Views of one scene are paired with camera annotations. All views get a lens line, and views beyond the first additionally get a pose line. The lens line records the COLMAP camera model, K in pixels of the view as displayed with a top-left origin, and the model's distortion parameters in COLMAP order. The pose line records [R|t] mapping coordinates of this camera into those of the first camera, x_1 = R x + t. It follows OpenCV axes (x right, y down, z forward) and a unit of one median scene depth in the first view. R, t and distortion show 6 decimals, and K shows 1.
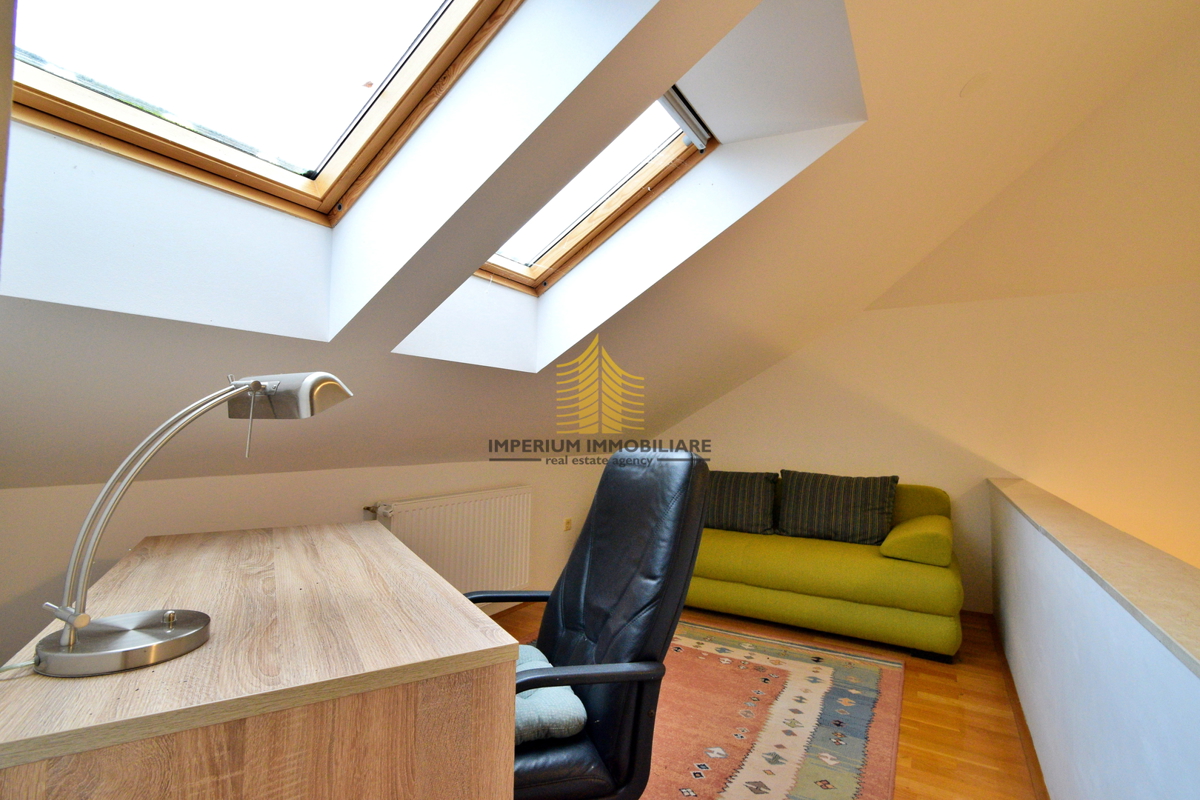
lens RADIAL K [[549.0, 0, 599.9], [0, 549.0, 401.9], [0, 0, 1]] dist [0.002377, -0.000636]
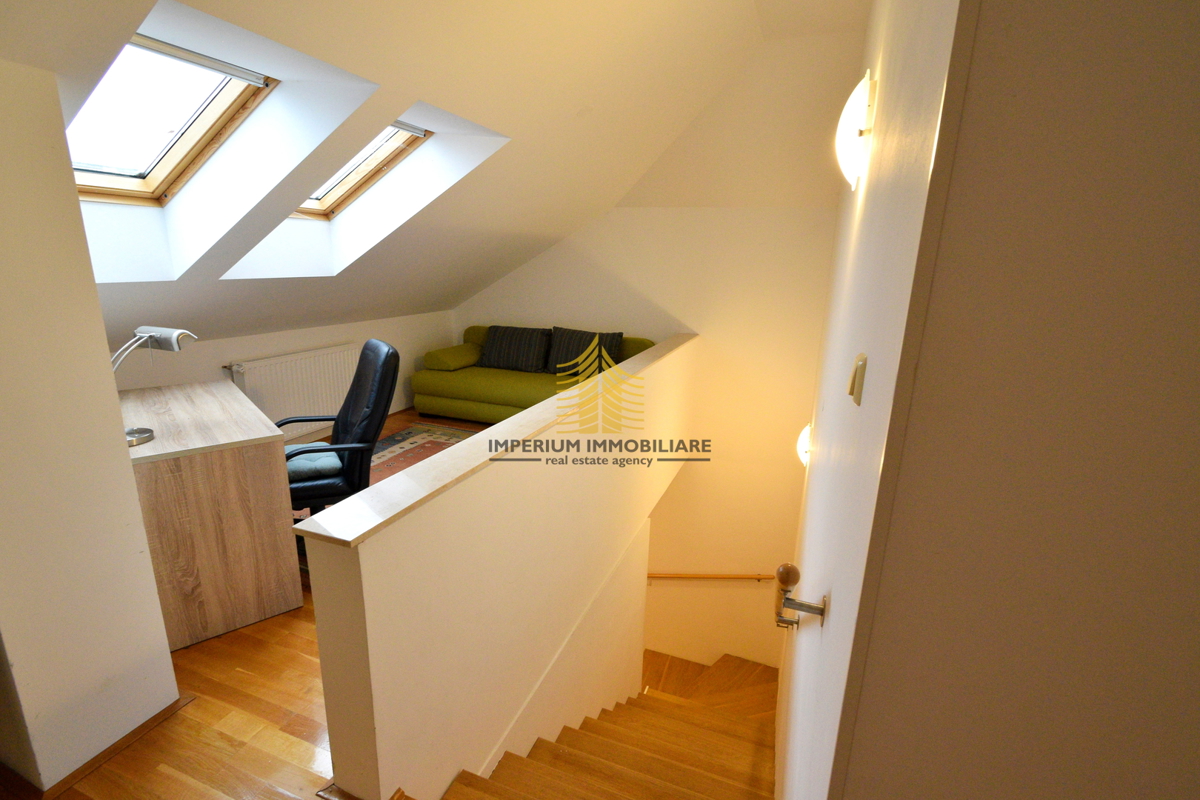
lens RADIAL K [[549.0, 0, 599.3], [0, 549.0, 397.6], [0, 0, 1]] dist [0.002377, -0.000636]
pose [[0.983834, -0.034000, 0.175824, 0.635711], [-0.020350, 0.954227, 0.298389, -0.396680], [-0.177921, -0.297144, 0.938110, -1.228622]]
